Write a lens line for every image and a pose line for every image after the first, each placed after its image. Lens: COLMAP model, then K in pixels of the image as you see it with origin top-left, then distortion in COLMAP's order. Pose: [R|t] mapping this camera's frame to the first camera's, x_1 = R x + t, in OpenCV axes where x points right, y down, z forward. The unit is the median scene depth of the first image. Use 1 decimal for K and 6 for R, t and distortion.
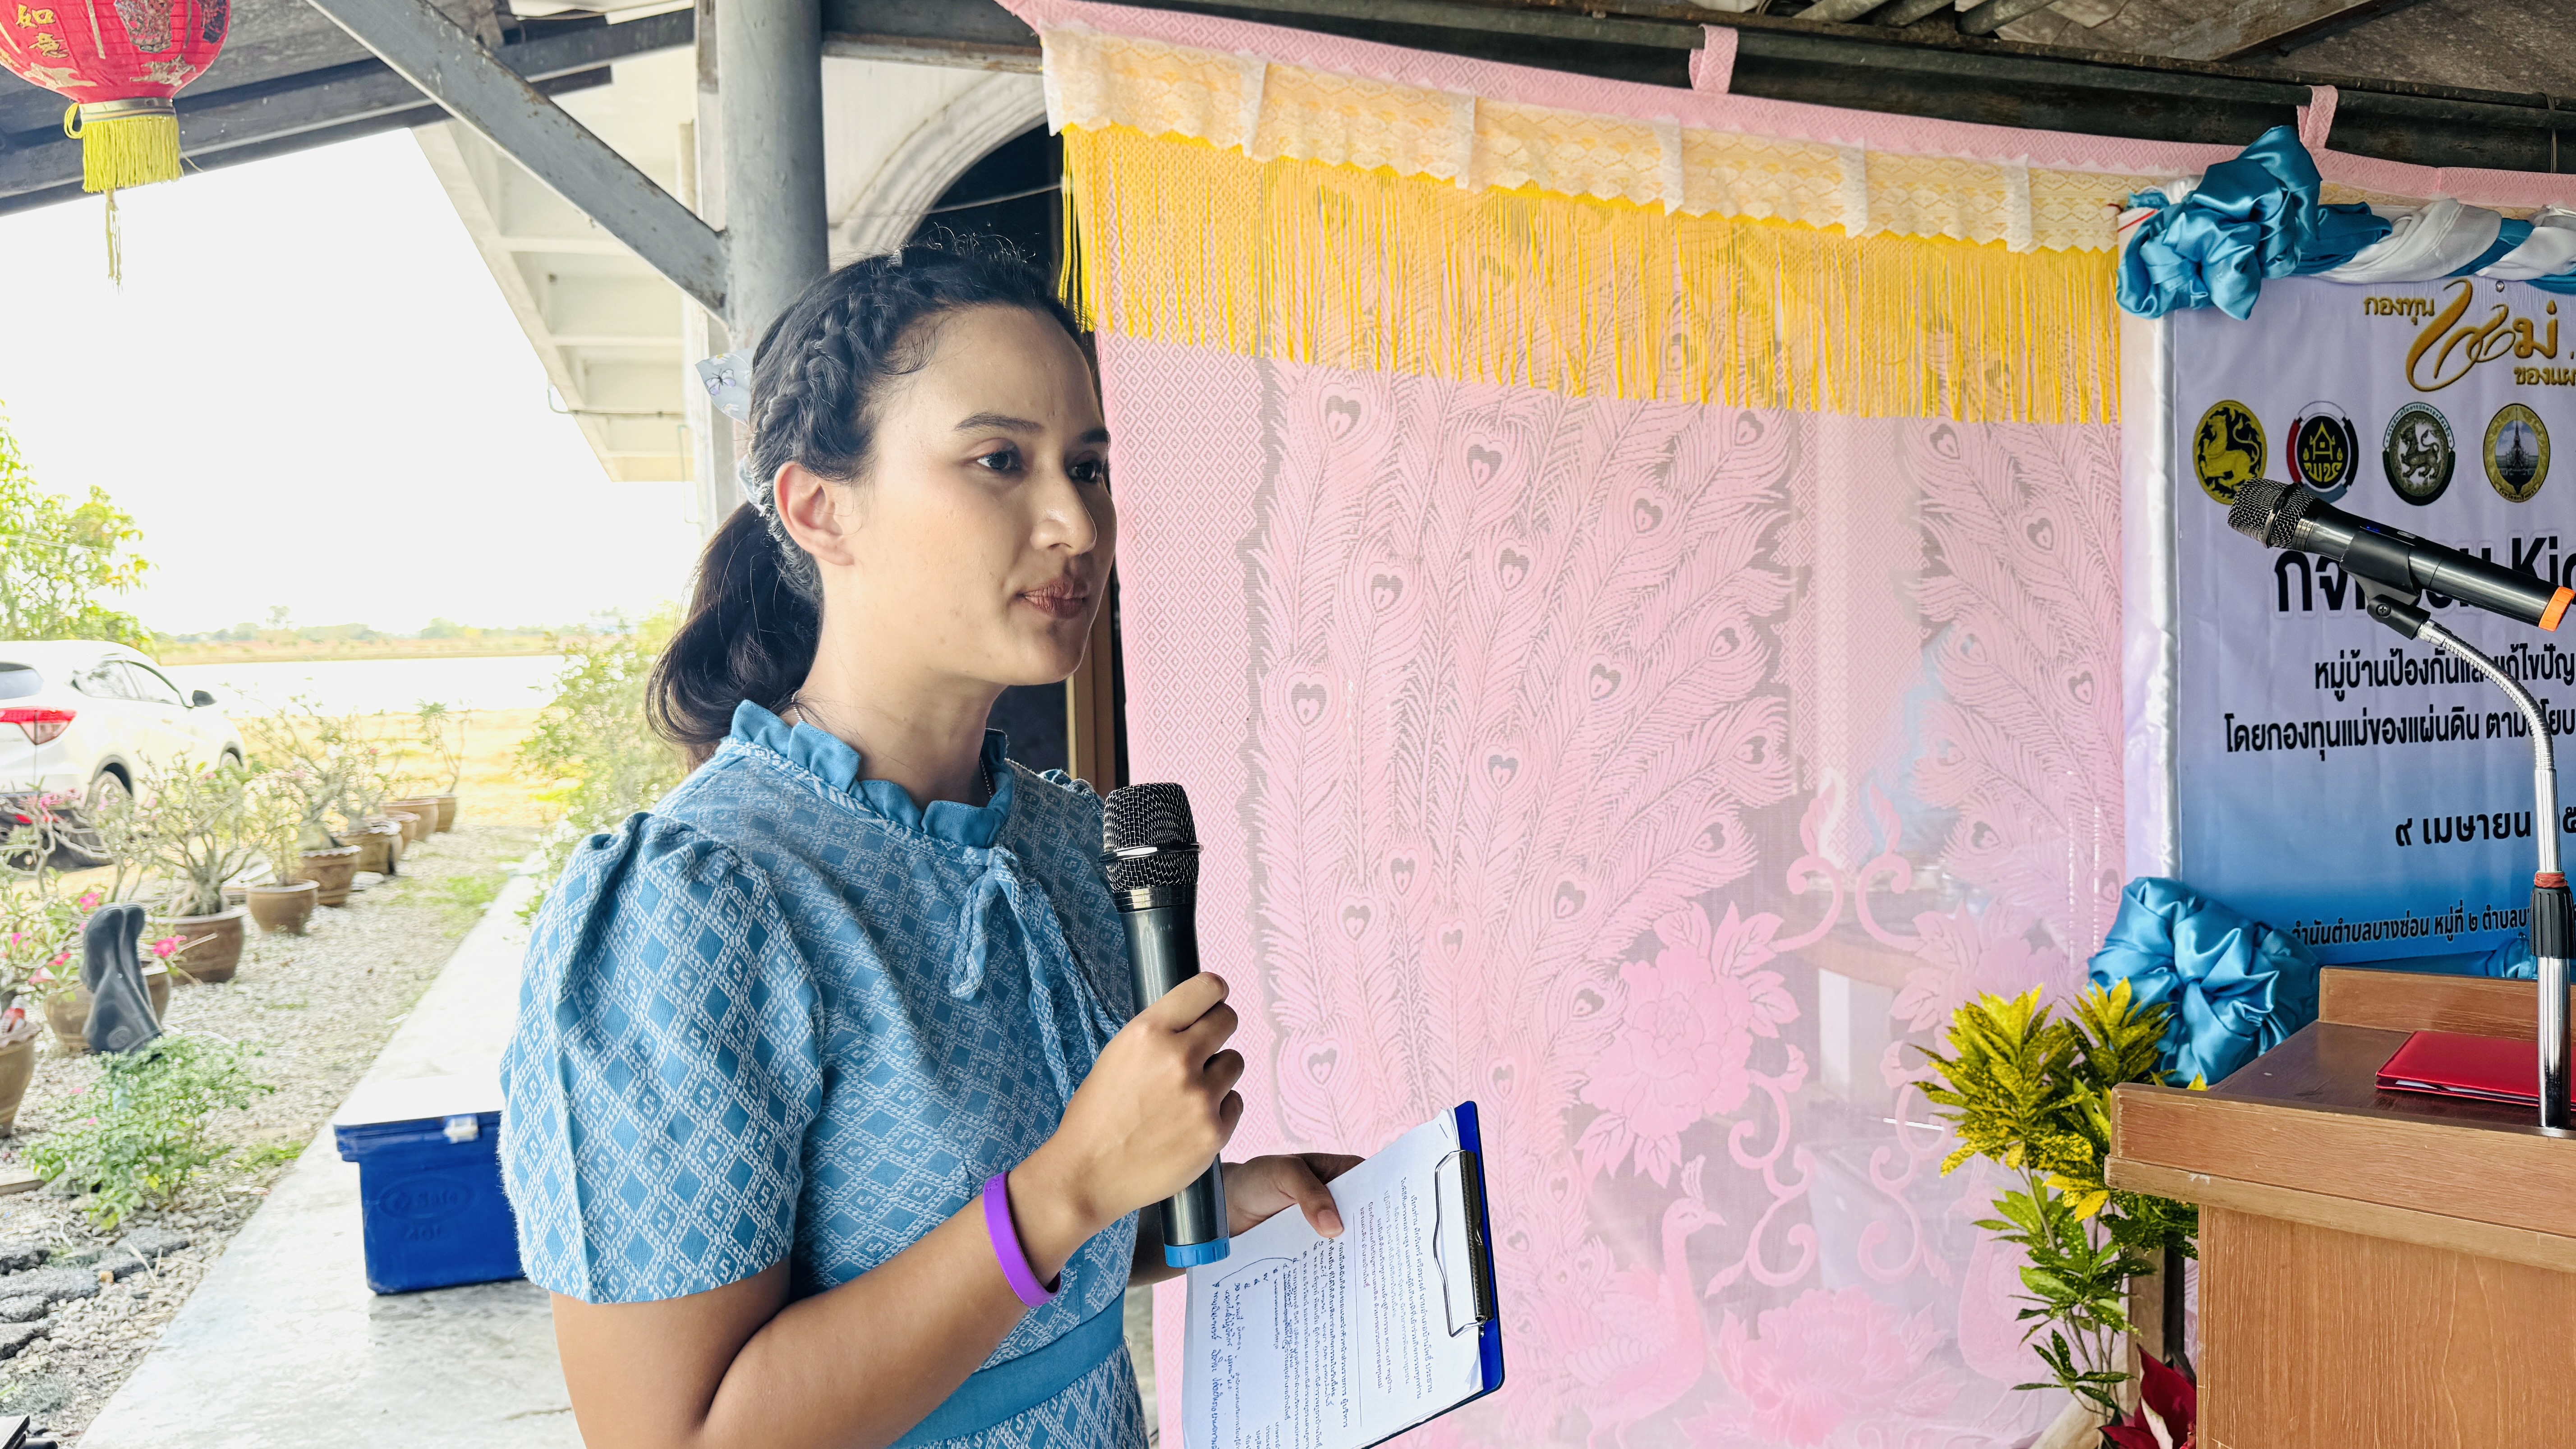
lens RADIAL K [[1849.5, 0, 1297.1], [0, 1849.5, 724.5], [0, 0, 1]] dist [-0.002233, -0.005462]
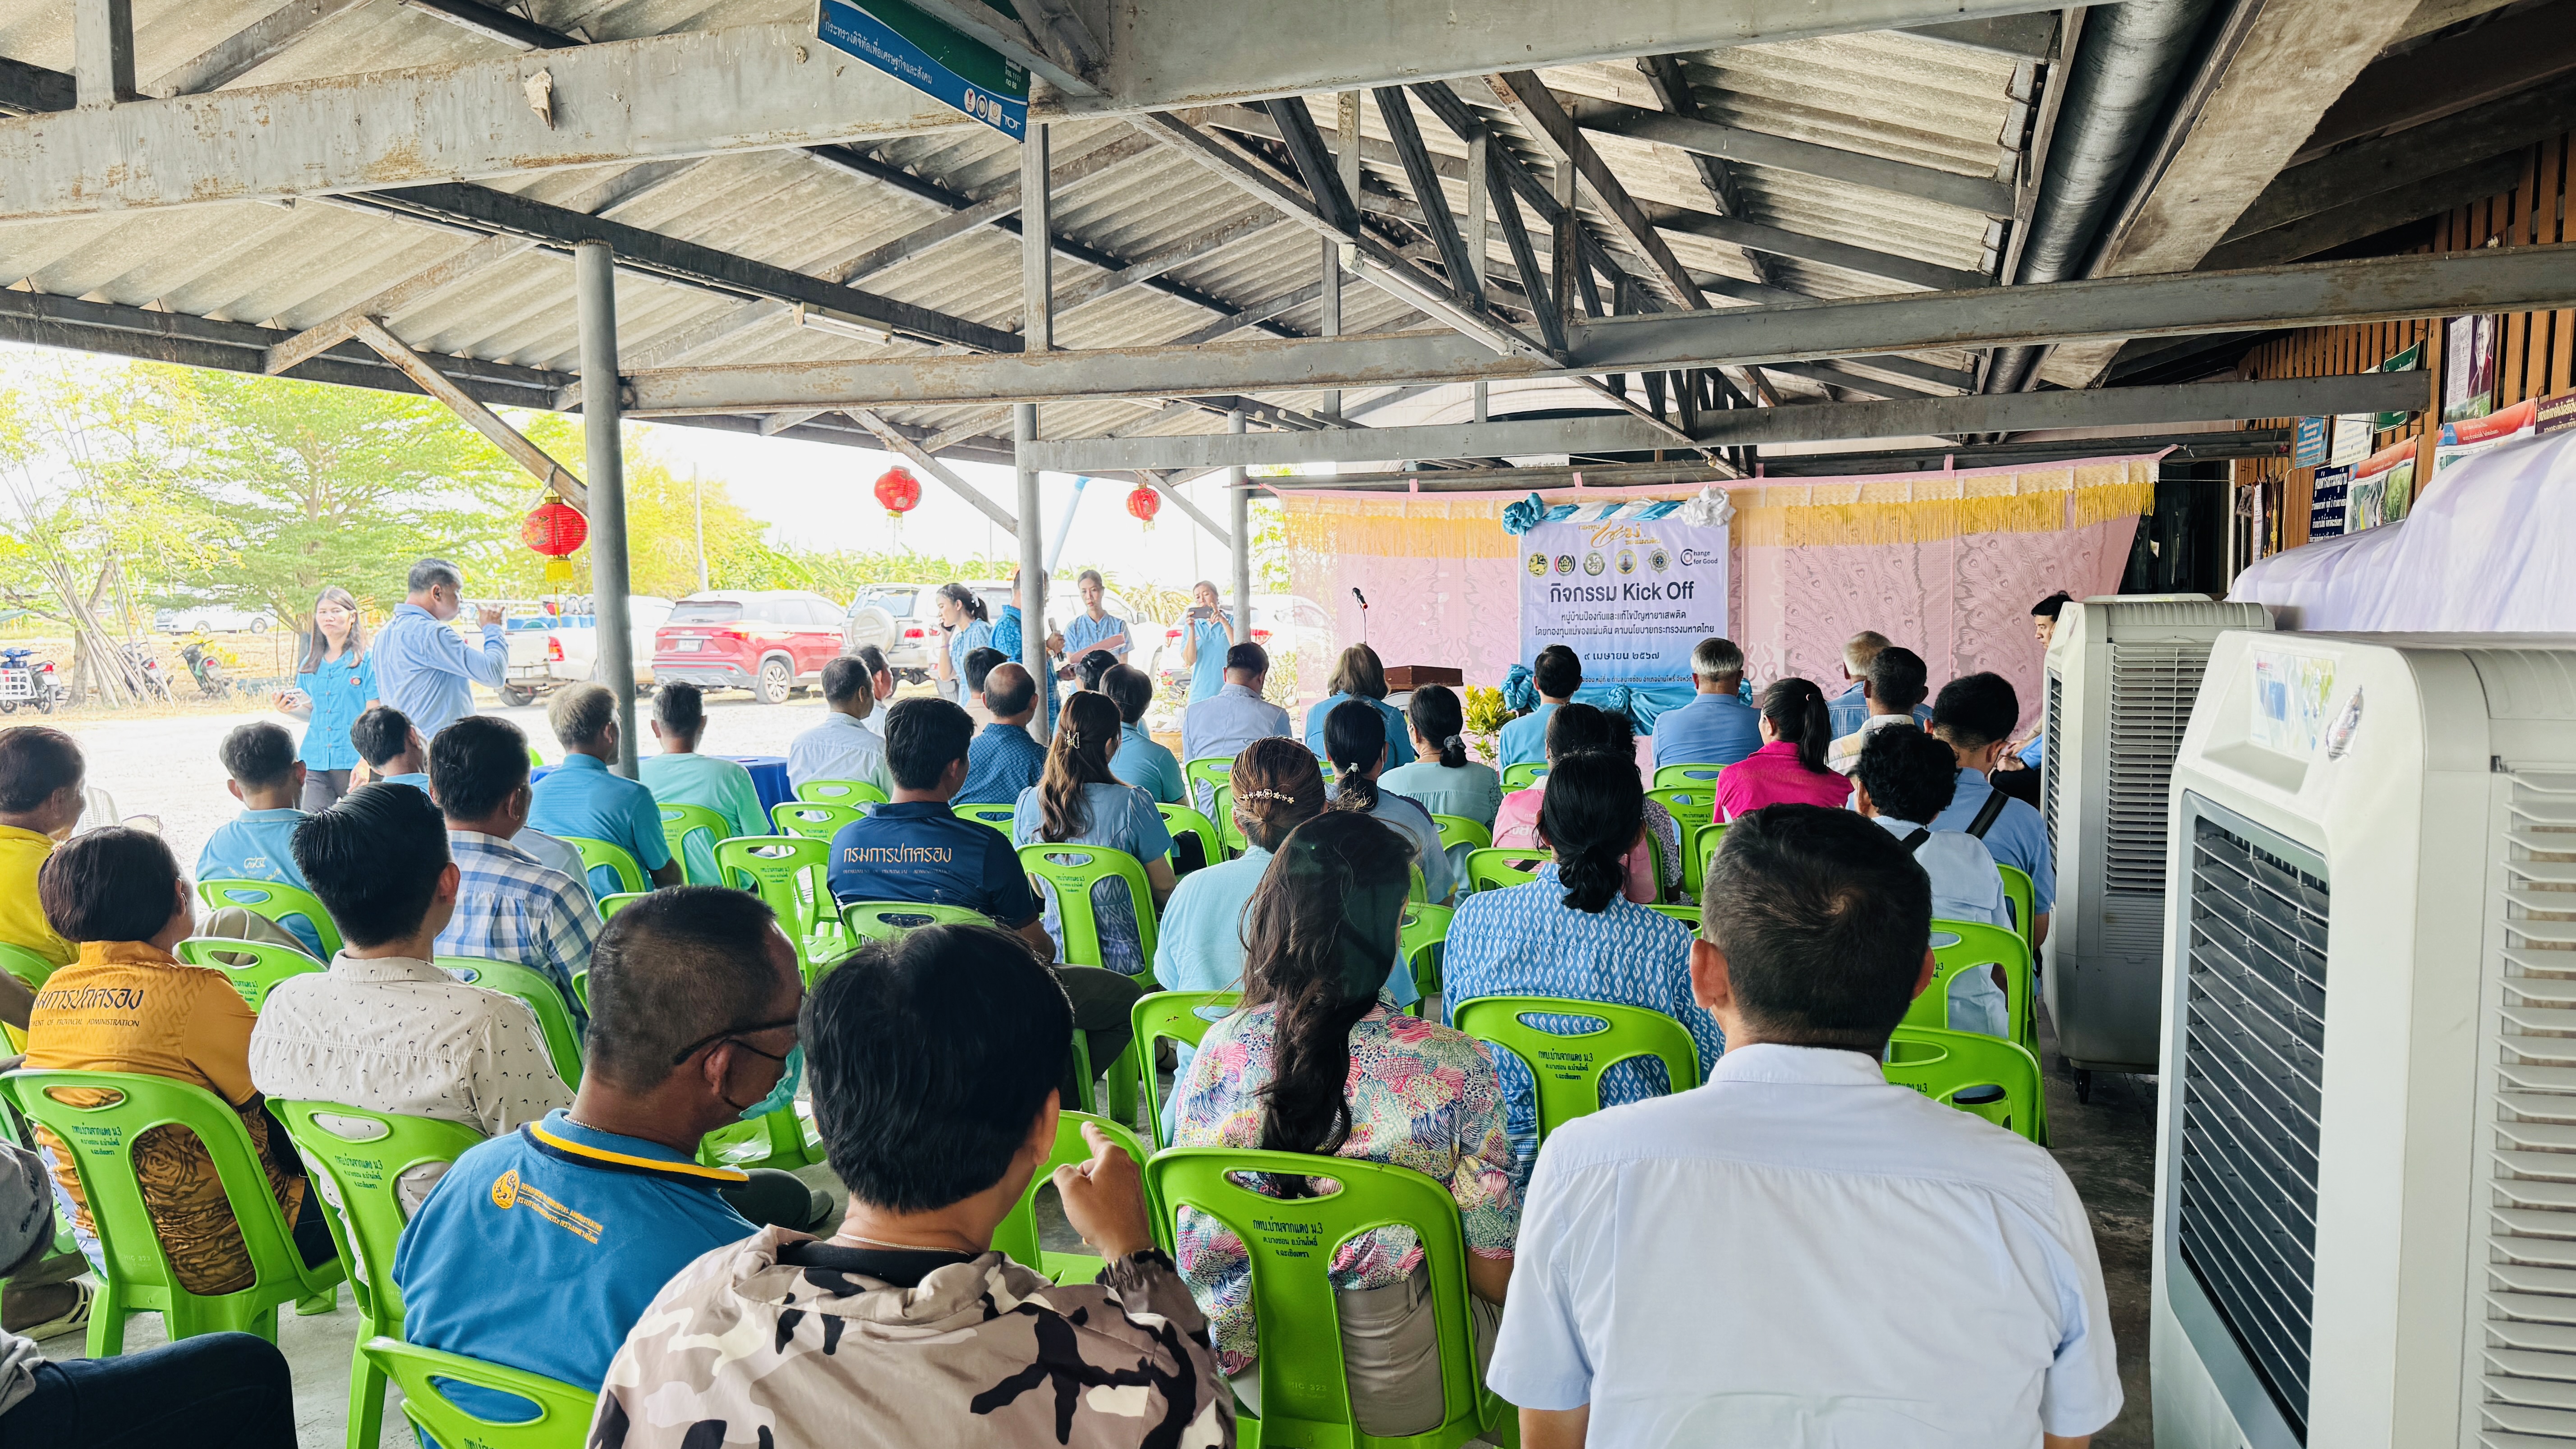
lens RADIAL K [[1810.1, 0, 1278.3], [0, 1810.1, 735.5], [0, 0, 1]] dist [0.108033, -0.171101]
pose [[0.794801, 0.051641, -0.604669, 2.686386], [-0.028856, 0.998462, 0.047342, 0.067582], [0.606183, -0.020179, 0.795069, -2.805795]]
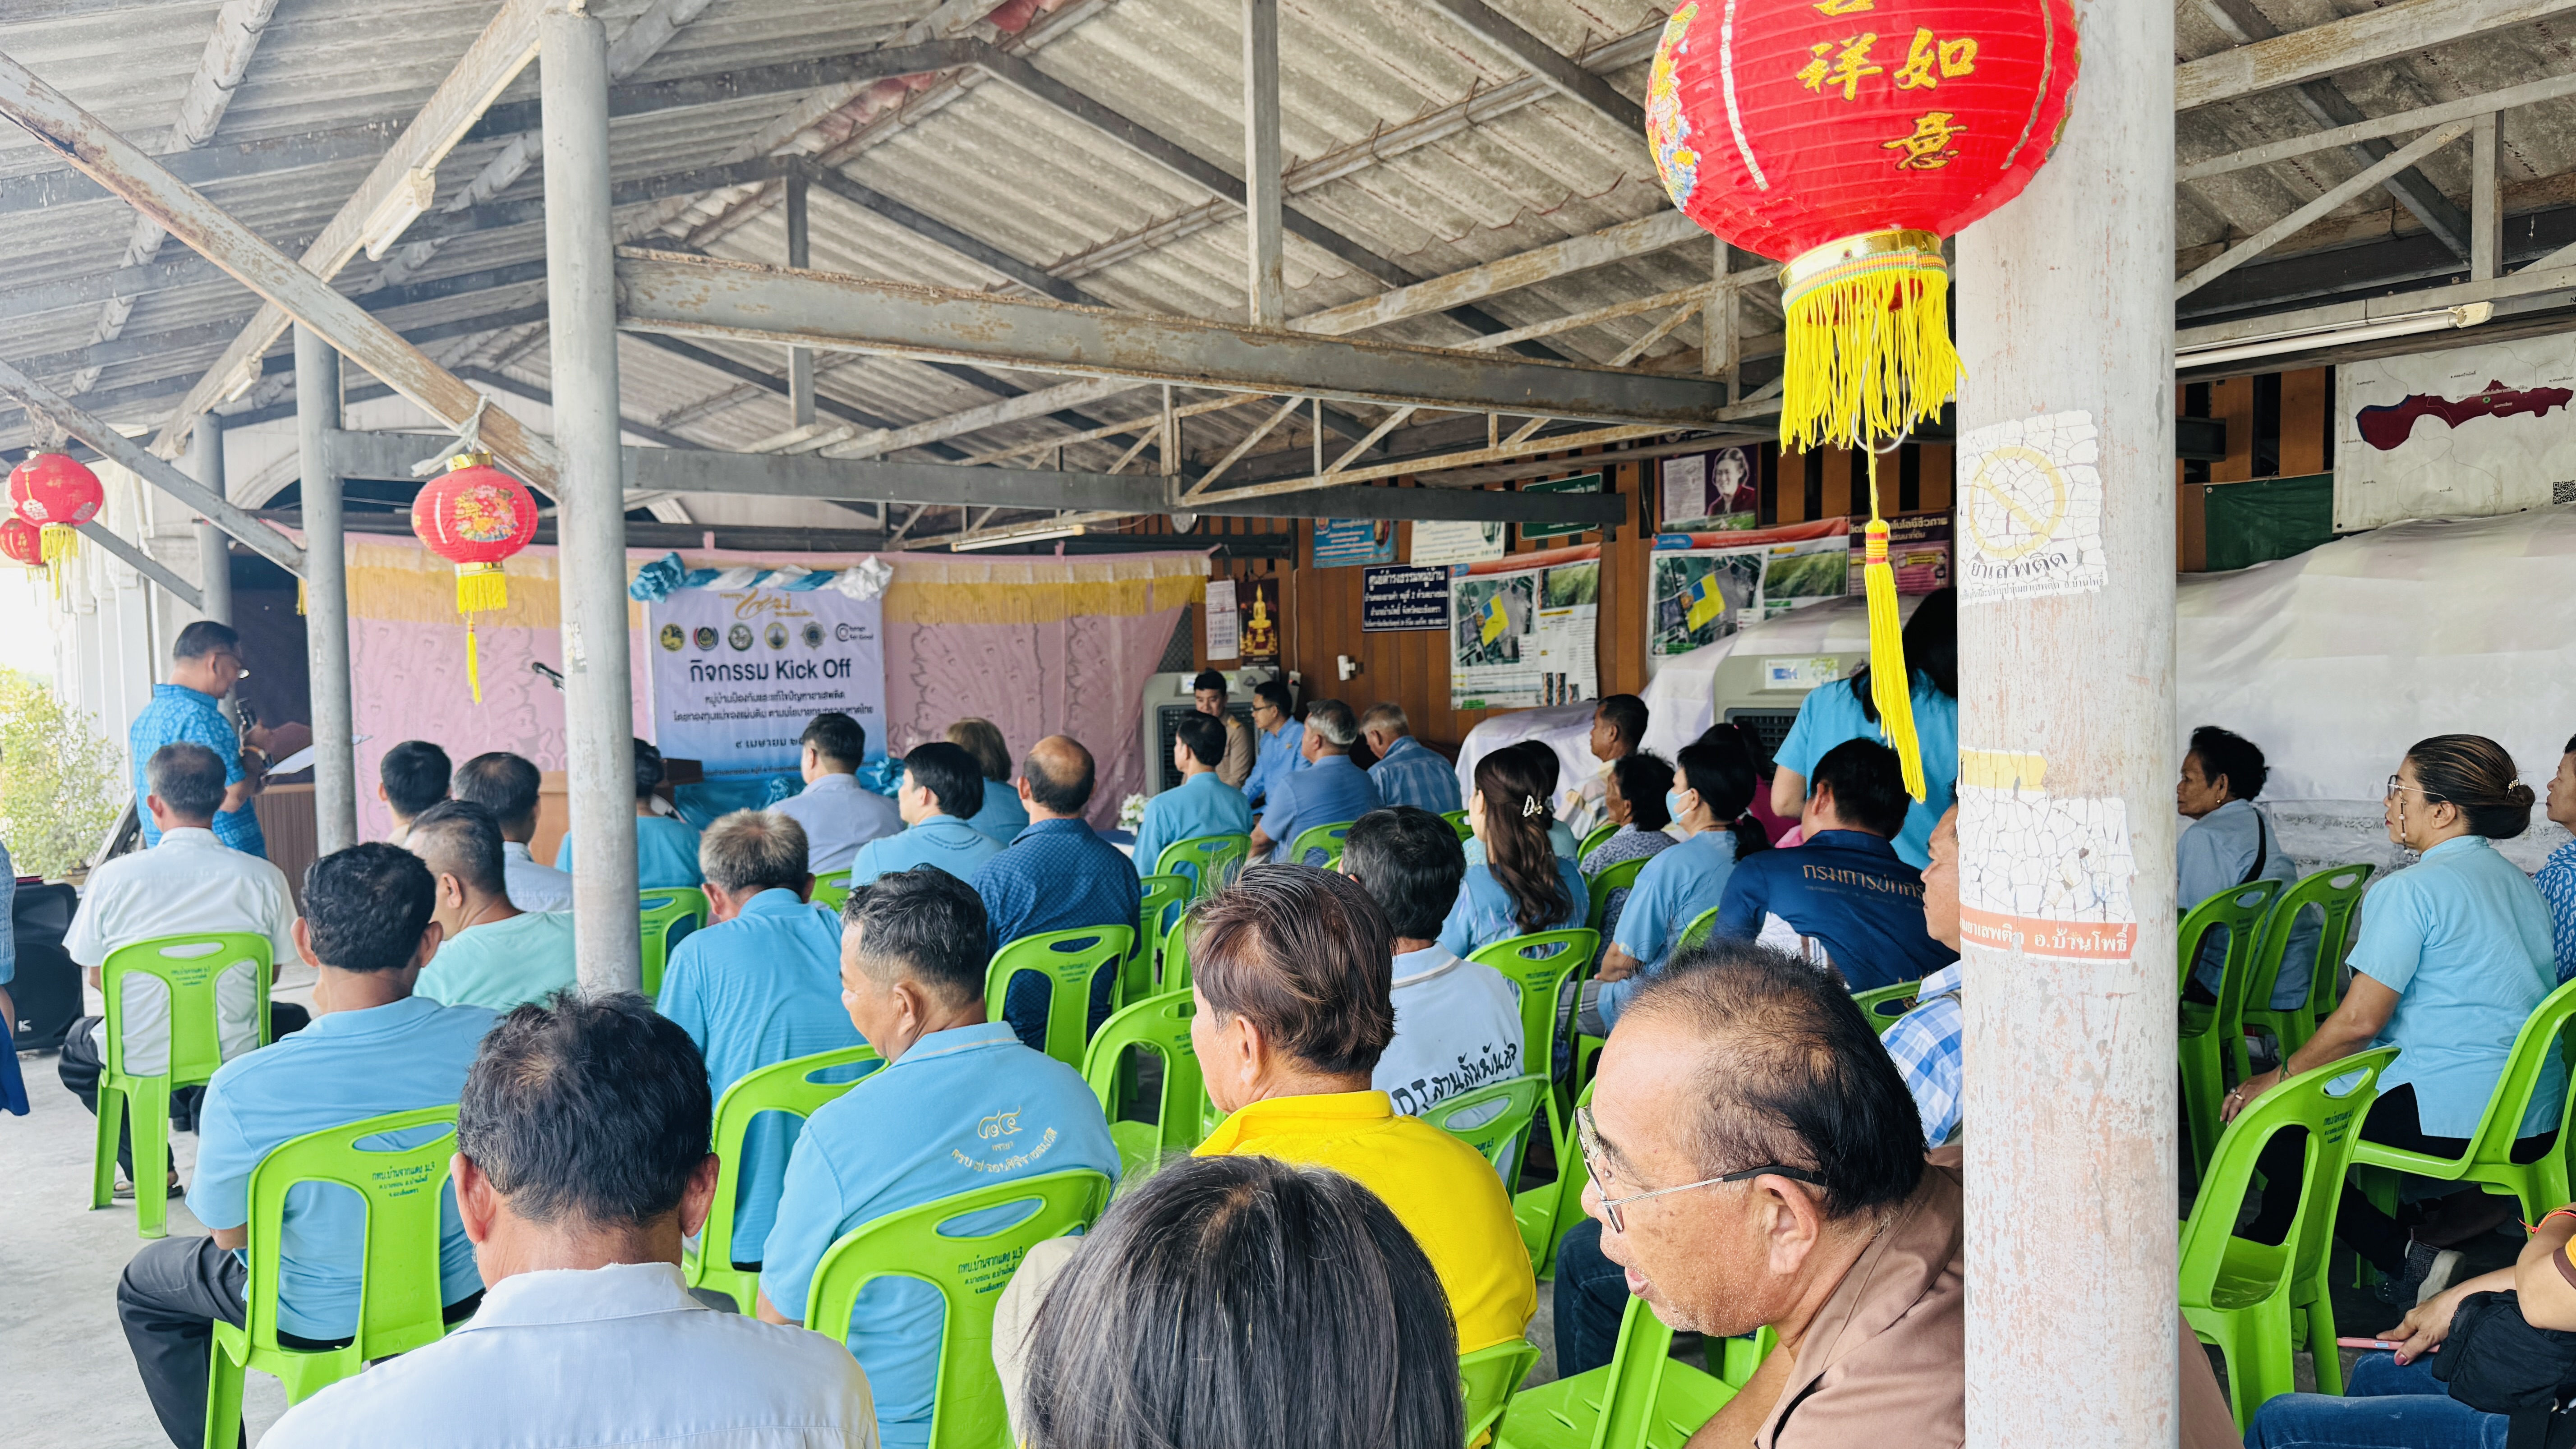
lens RADIAL K [[1820.7, 0, 1274.0], [0, 1820.7, 747.3], [0, 0, 1]] dist [0.201733, -0.362807]
pose [[0.953600, -0.019672, 0.300433, 0.555977], [0.023646, 0.999674, -0.009599, 0.132335], [-0.300147, 0.016257, 0.953755, -2.885142]]
